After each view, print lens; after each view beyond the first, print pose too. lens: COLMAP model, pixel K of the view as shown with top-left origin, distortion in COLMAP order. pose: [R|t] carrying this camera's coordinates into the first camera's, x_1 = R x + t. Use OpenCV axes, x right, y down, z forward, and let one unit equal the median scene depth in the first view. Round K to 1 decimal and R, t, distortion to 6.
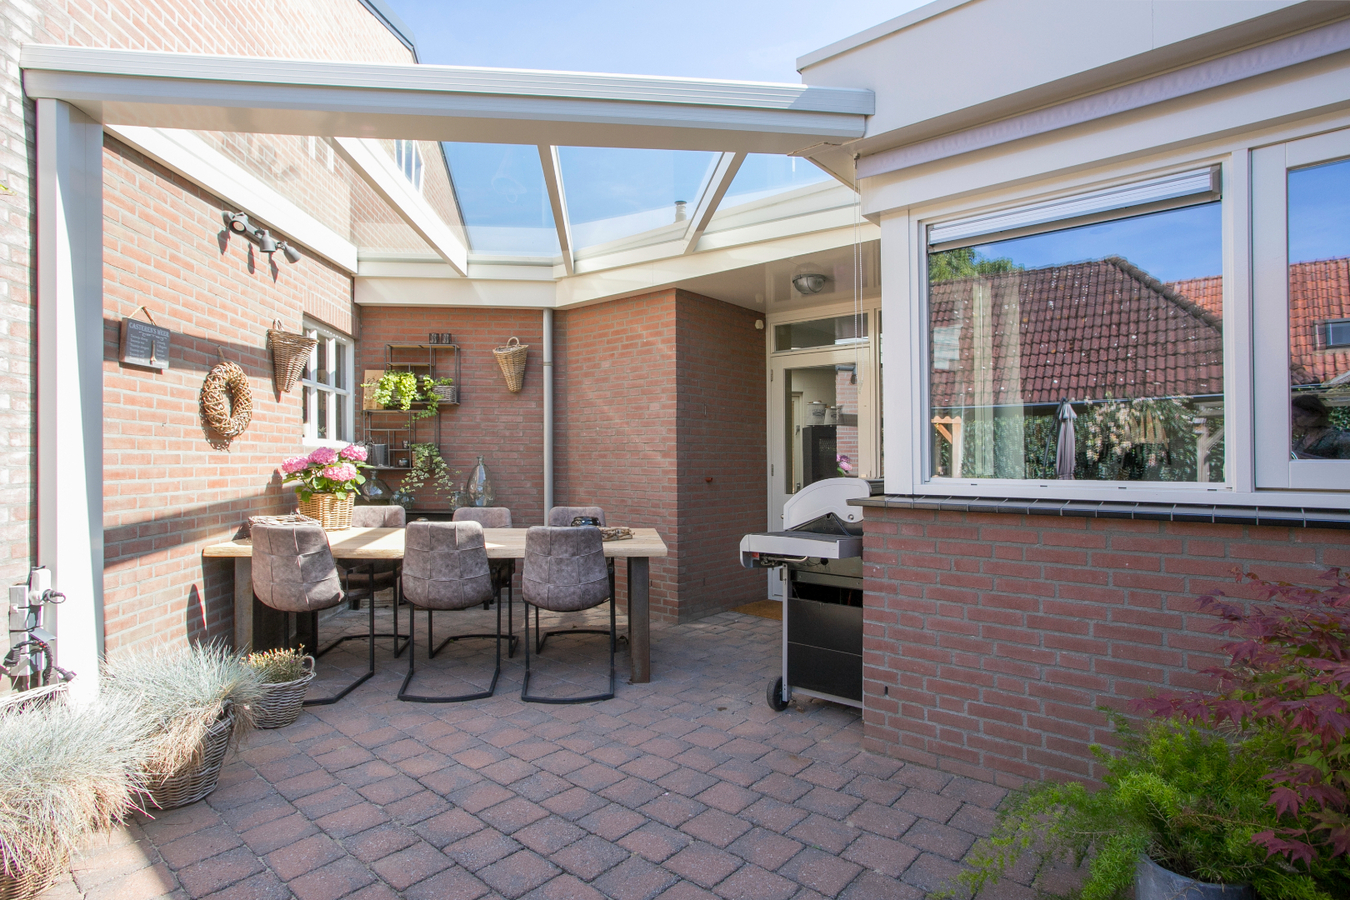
lens RADIAL K [[671.4, 0, 668.2], [0, 671.4, 456.6], [0, 0, 1]] dist [-0.057289, 0.000776]
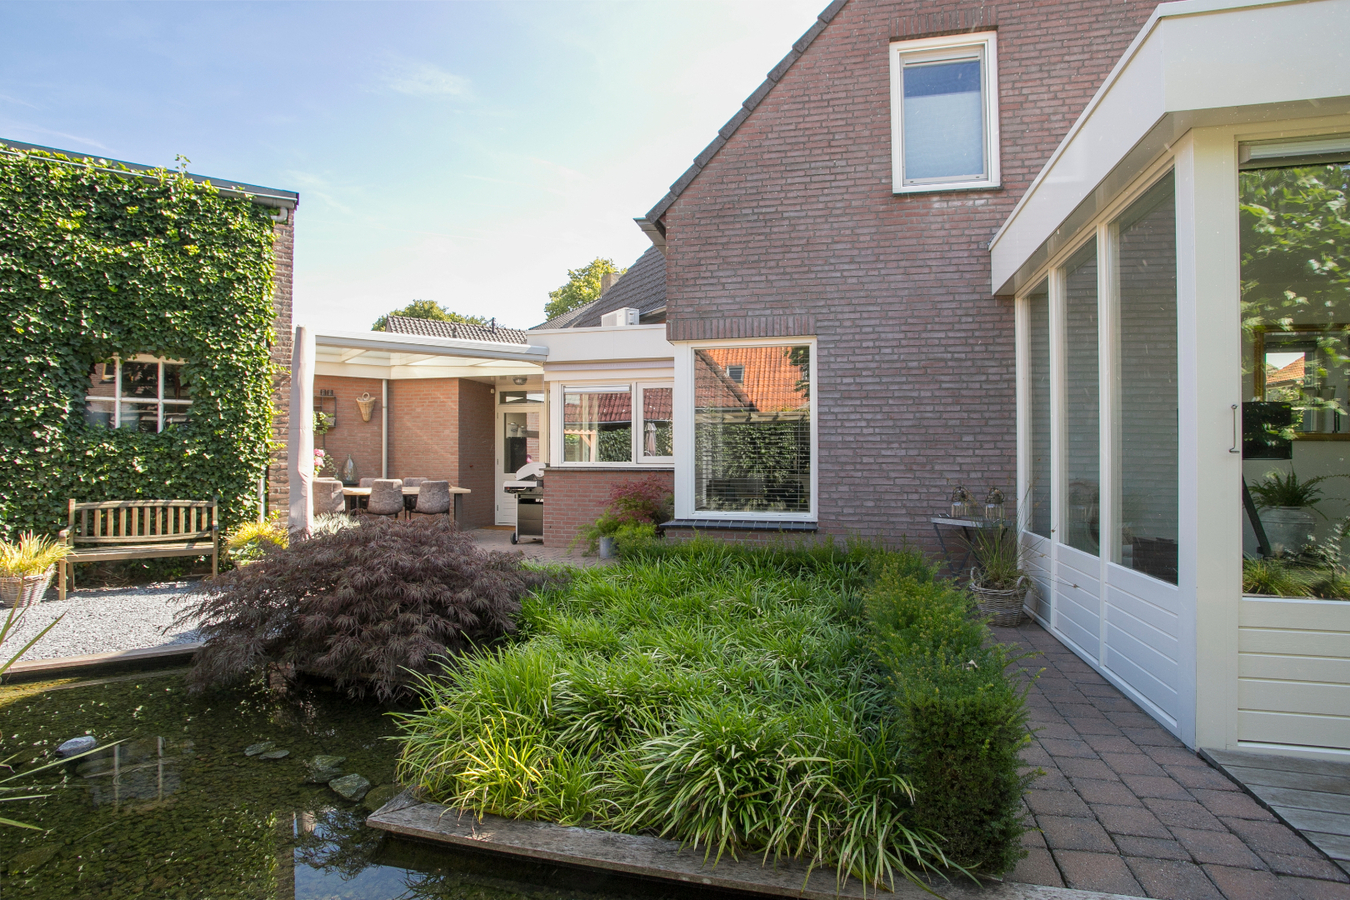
lens RADIAL K [[671.4, 0, 668.2], [0, 671.4, 456.6], [0, 0, 1]] dist [-0.057289, 0.000776]
pose [[0.884850, 0.003313, 0.465865, -0.341818], [-0.004974, 0.999985, 0.002336, -0.003192], [-0.465850, -0.004385, 0.884853, -1.071035]]
